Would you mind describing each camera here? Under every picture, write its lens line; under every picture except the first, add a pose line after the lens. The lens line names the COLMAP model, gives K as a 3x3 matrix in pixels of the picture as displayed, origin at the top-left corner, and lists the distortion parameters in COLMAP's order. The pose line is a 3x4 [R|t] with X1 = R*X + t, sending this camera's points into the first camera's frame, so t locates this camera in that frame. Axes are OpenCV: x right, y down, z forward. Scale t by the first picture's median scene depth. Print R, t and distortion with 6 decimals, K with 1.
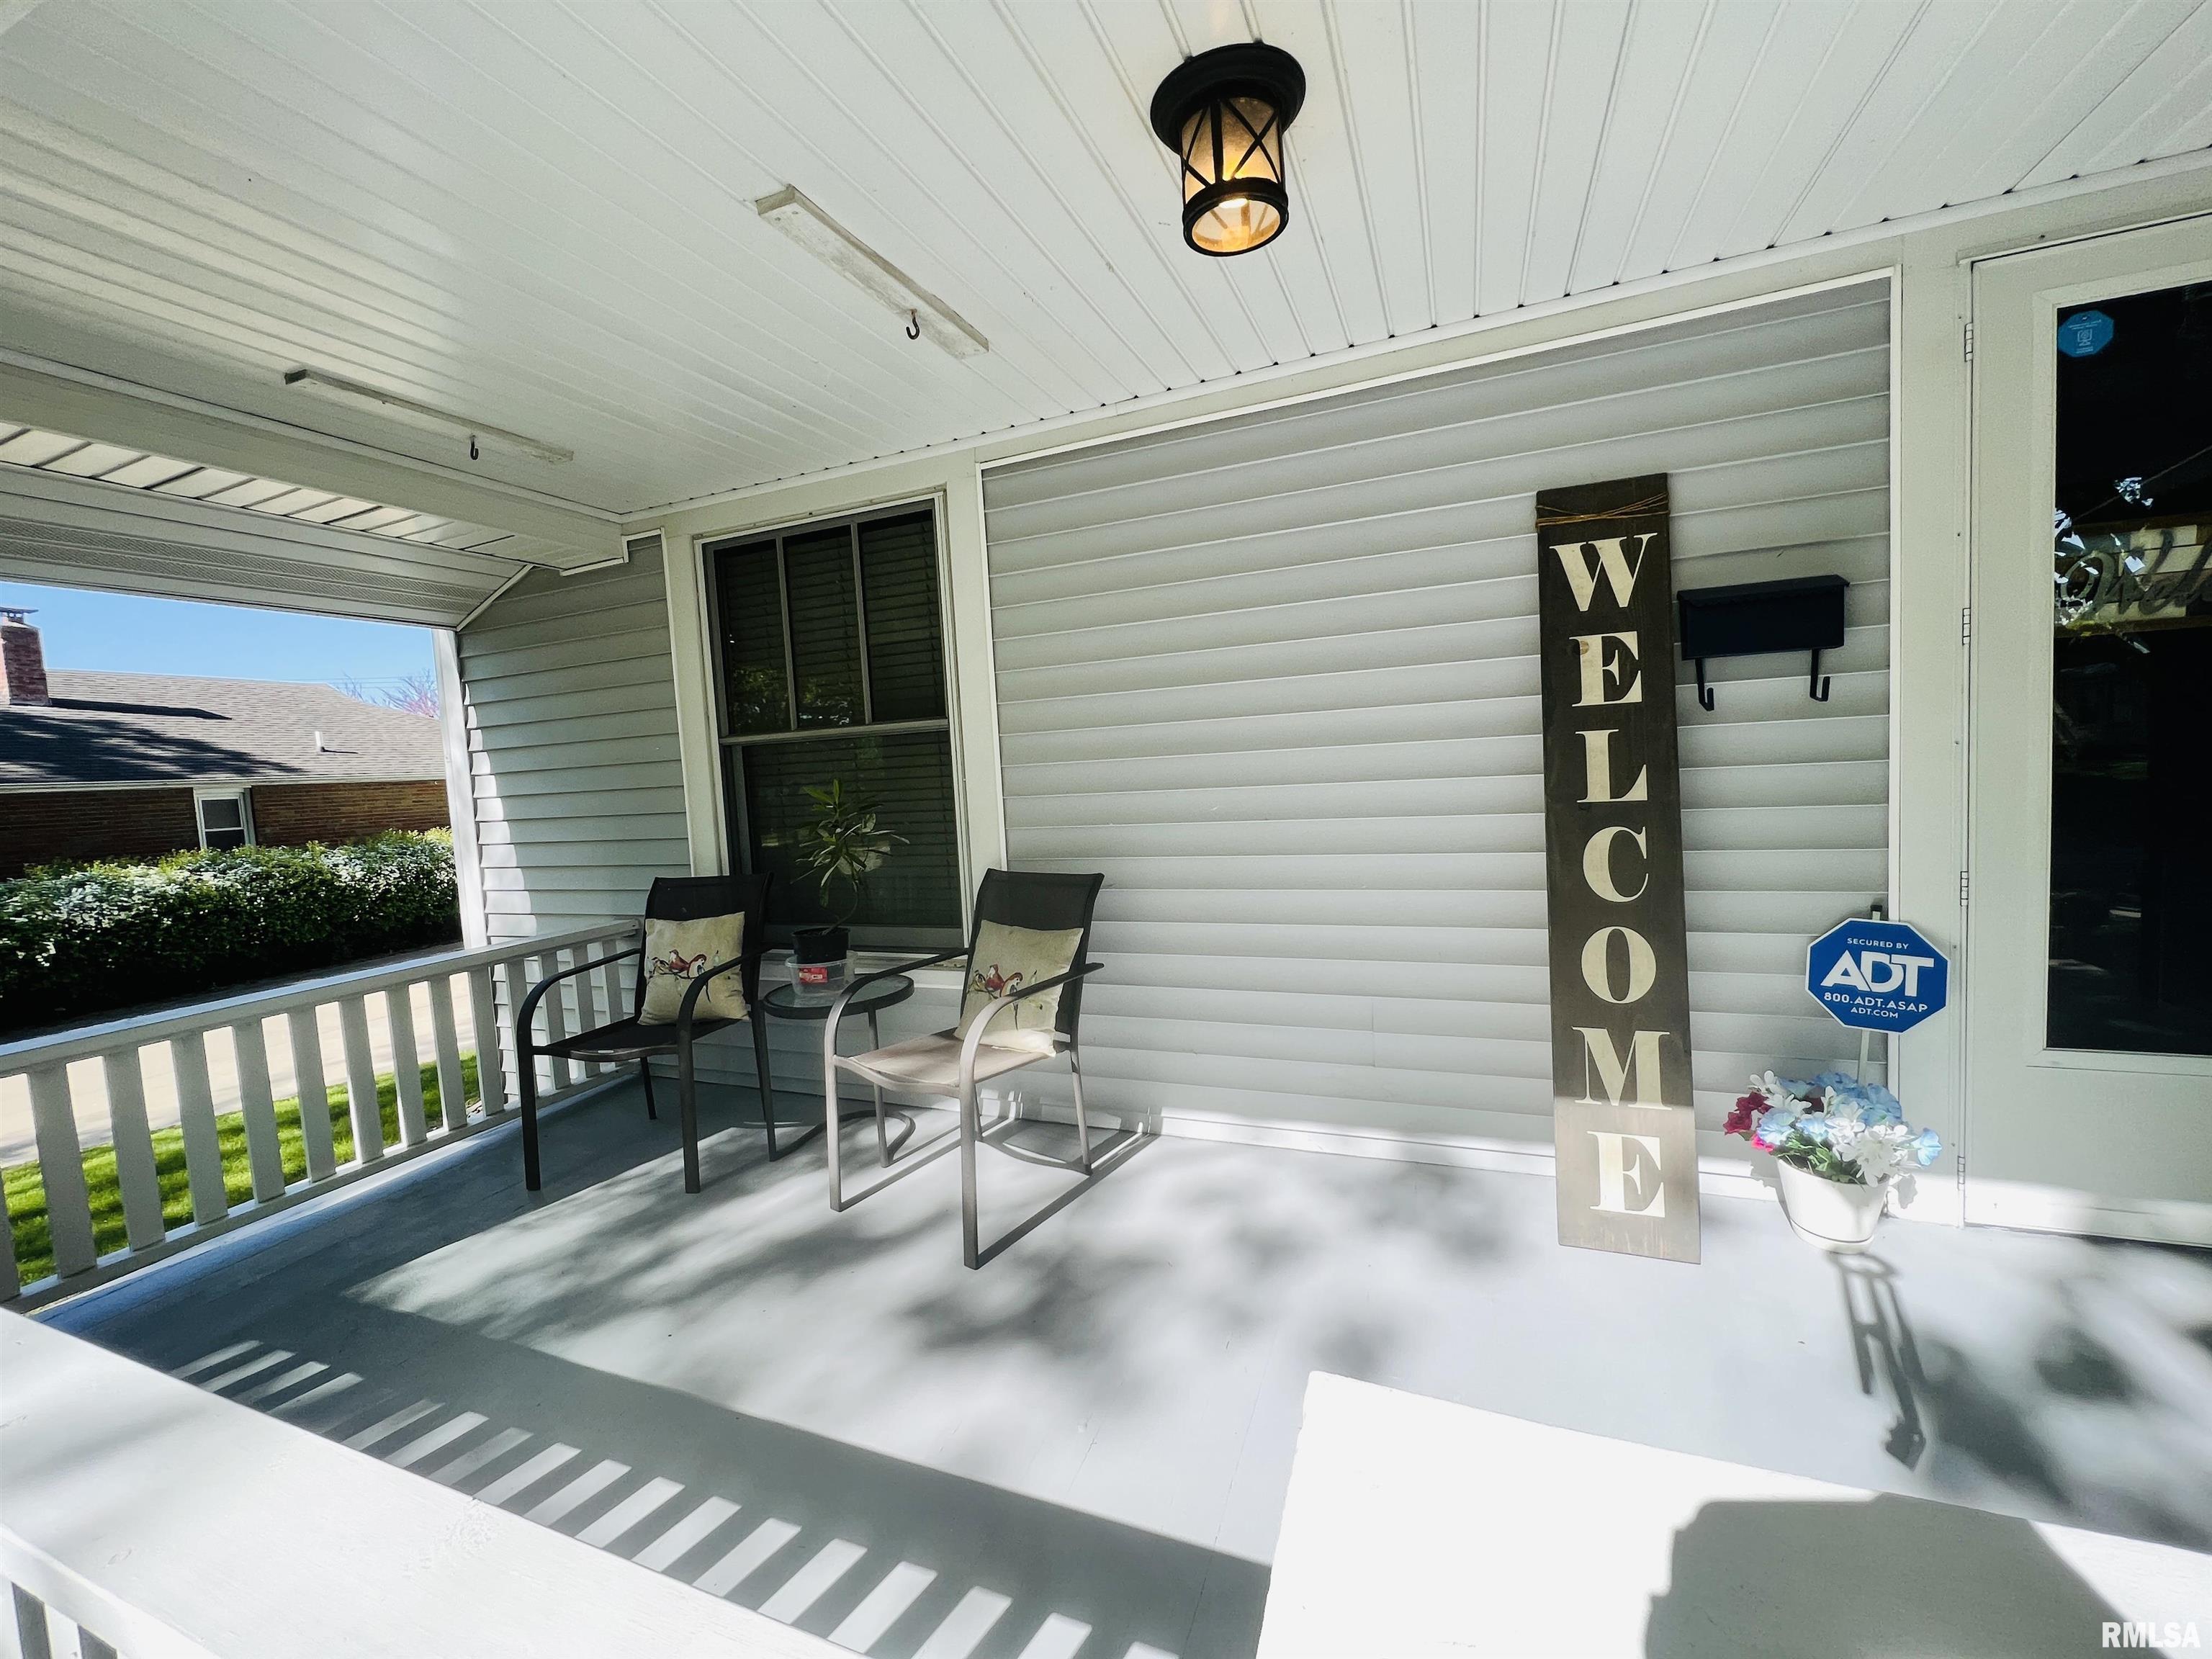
lens RADIAL K [[886.1, 0, 1112.7], [0, 886.1, 825.8], [0, 0, 1]] dist [-0.001488, 0.000080]
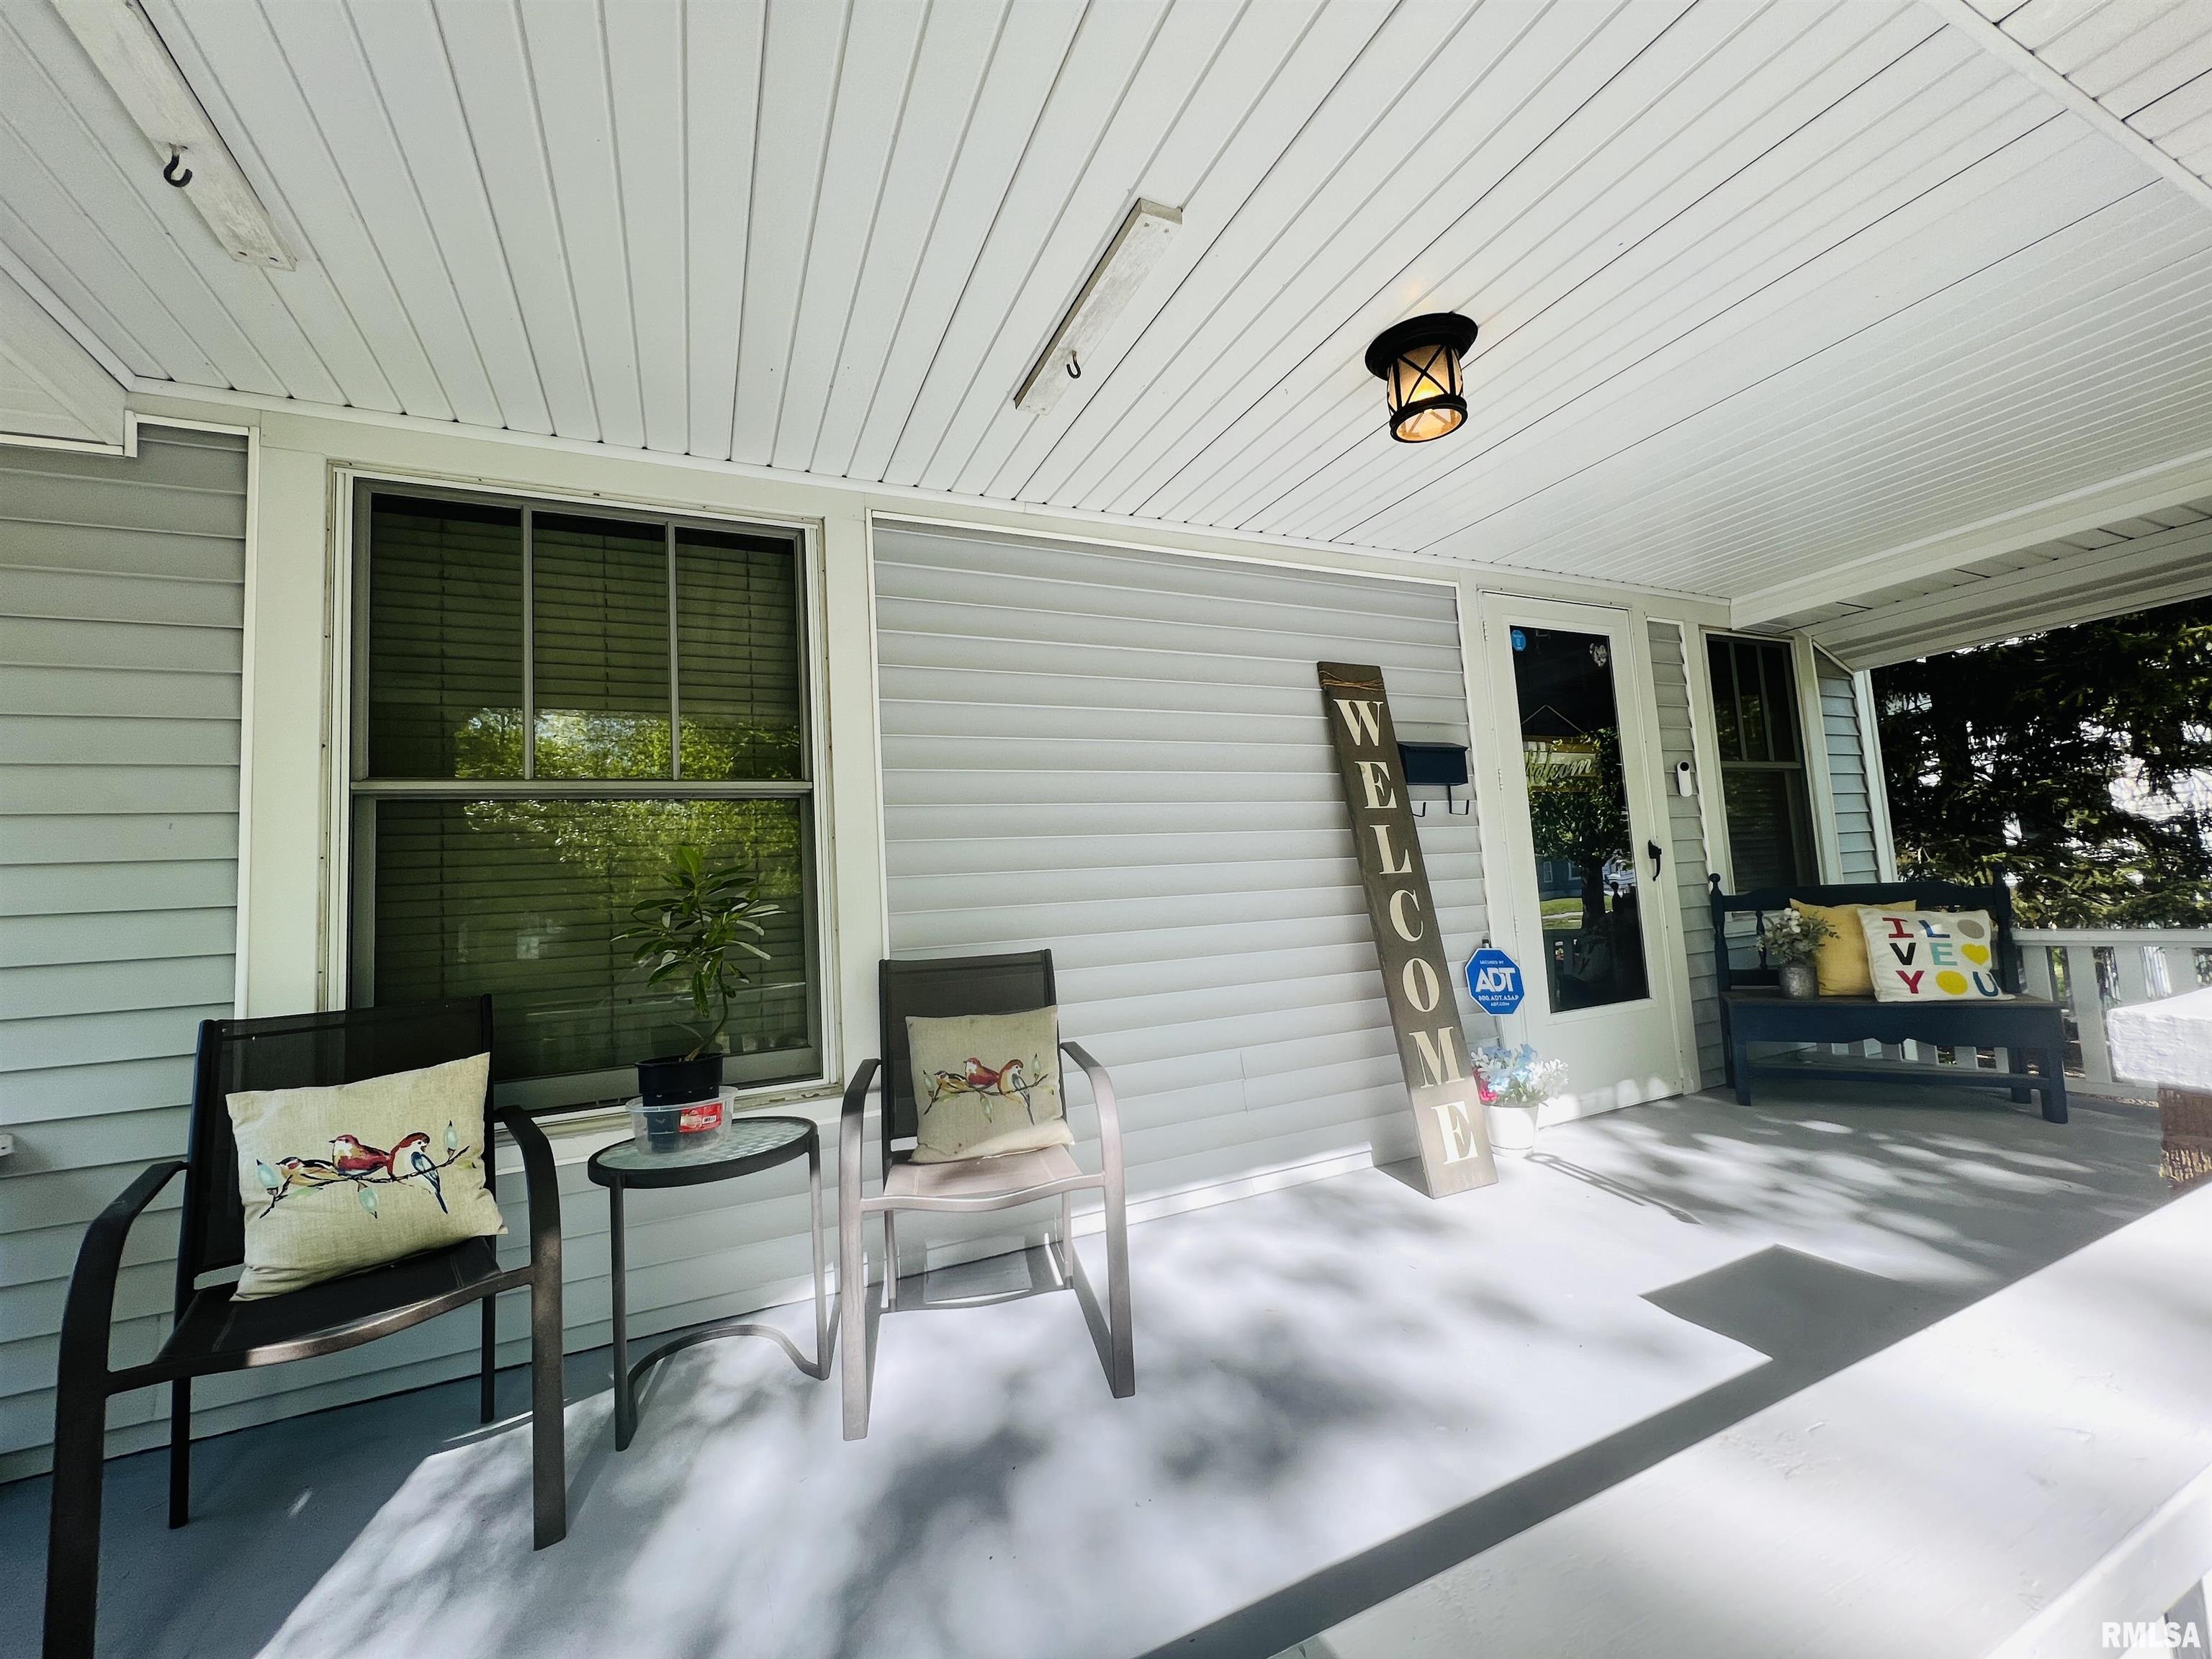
lens RADIAL K [[886.1, 0, 1094.2], [0, 886.1, 830.5], [0, 0, 1]] dist [-0.001488, 0.000080]
pose [[0.686424, 0.076914, 0.723123, -0.831869], [0.076067, 0.981342, -0.176586, 0.122779], [-0.723212, 0.176218, 0.667766, 0.376784]]
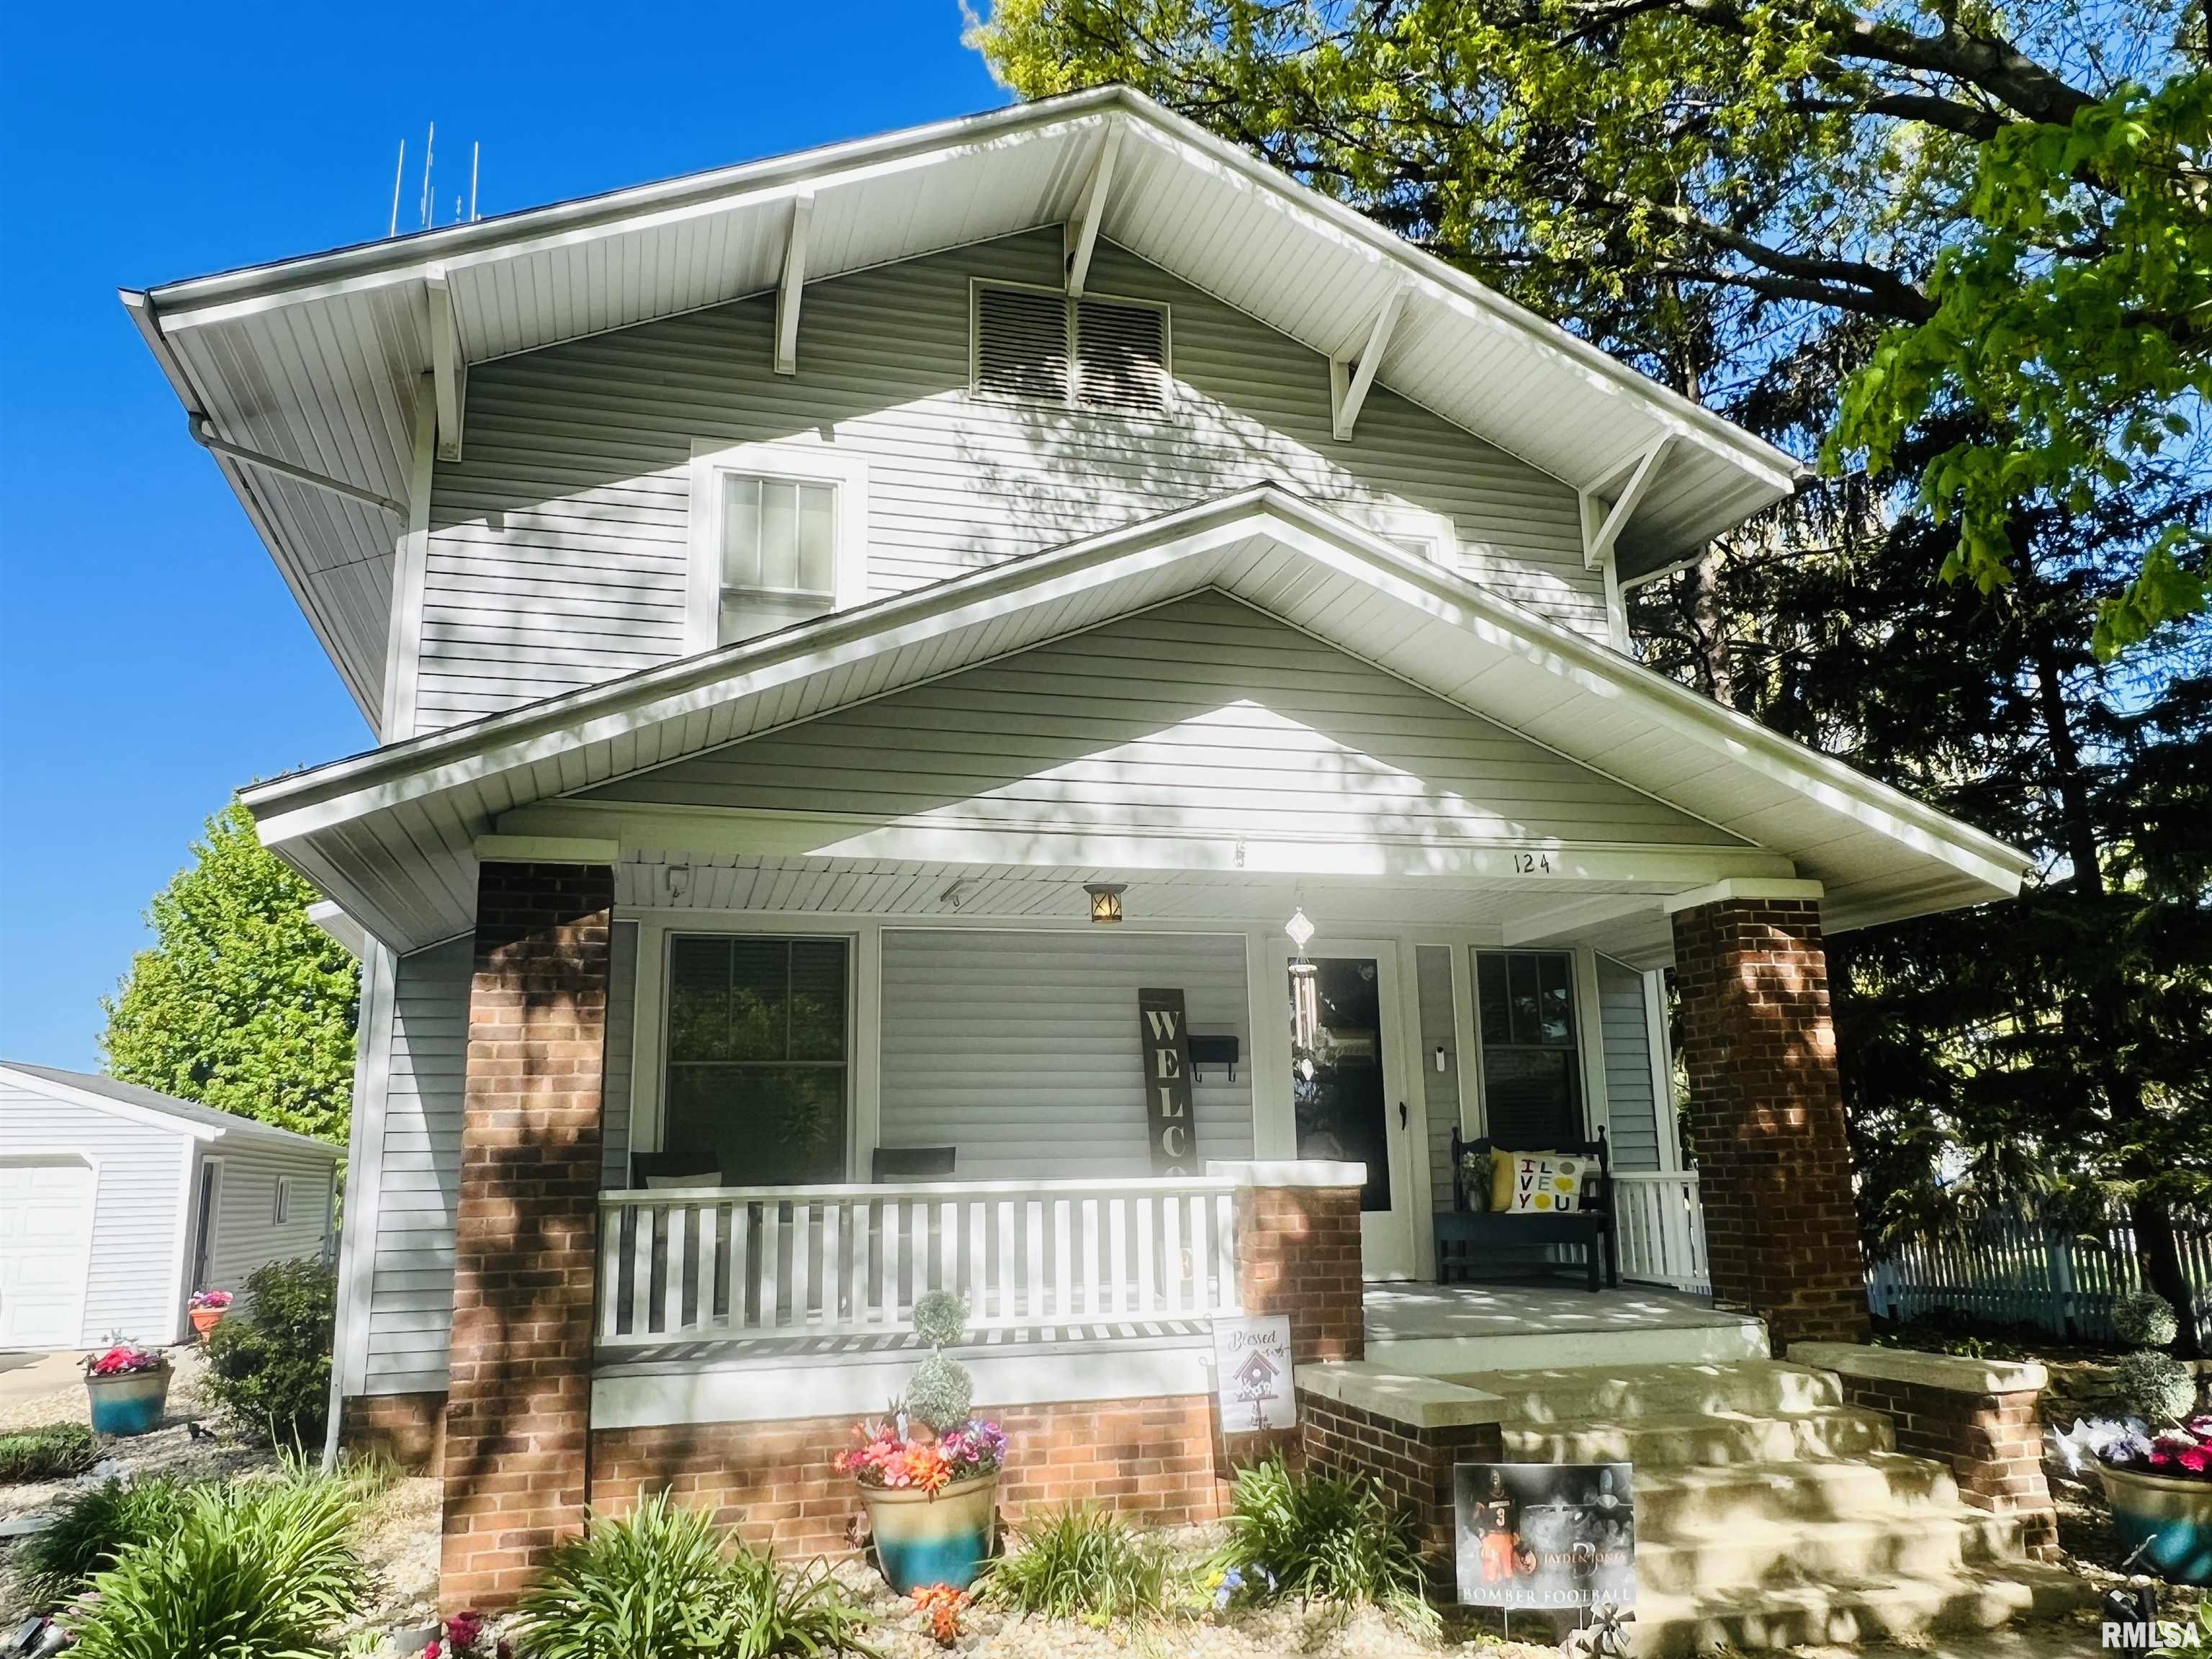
lens RADIAL K [[1573.7, 0, 1090.6], [0, 1573.7, 825.9], [0, 0, 1]] dist [-0.013176, -0.001180]
pose [[0.794655, 0.172372, 0.582075, -2.355559], [0.015624, 0.952716, -0.303461, 0.537476], [-0.606860, 0.250241, 0.754388, -2.430880]]
